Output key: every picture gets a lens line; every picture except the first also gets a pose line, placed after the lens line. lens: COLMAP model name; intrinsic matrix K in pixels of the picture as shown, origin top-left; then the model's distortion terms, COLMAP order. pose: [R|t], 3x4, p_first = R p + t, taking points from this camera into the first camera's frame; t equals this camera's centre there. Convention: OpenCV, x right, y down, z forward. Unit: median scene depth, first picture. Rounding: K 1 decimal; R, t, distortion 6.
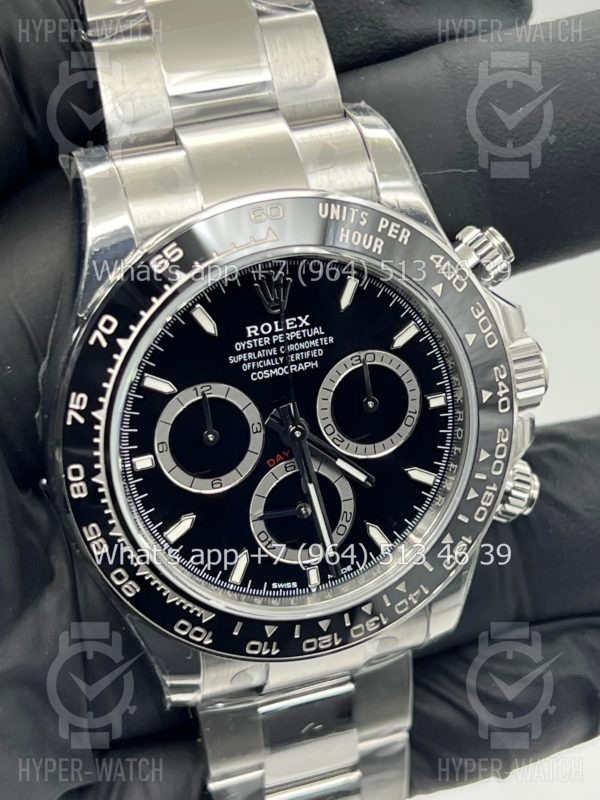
lens RADIAL K [[1891.0, 0, 300.0], [0, 1891.0, 400.0], [0, 0, 1]] dist [0.204887, -0.564499]
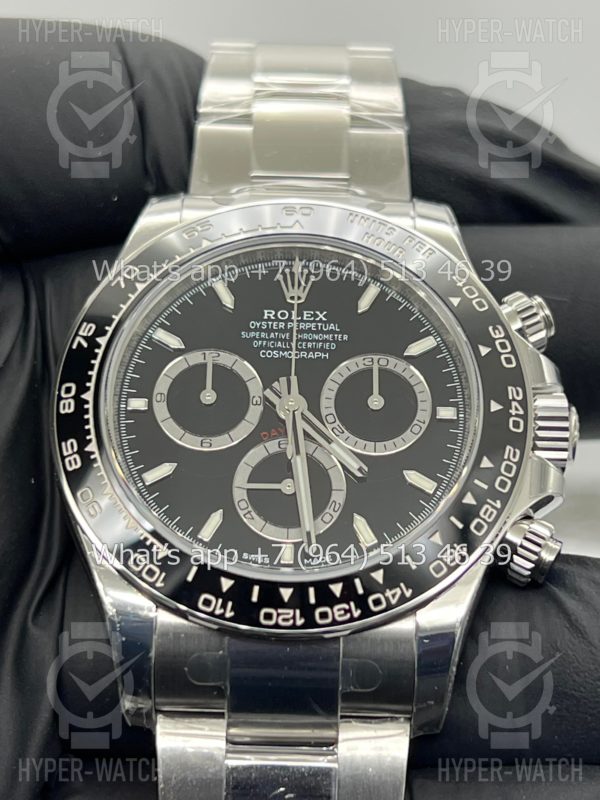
lens RADIAL K [[1891.0, 0, 300.0], [0, 1891.0, 400.0], [0, 0, 1]] dist [0.204887, -0.564499]
pose [[0.943953, 0.014364, -0.329768, 0.332375], [-0.220347, 0.771276, -0.597144, 0.613235], [0.245765, 0.636339, 0.731213, 0.266694]]
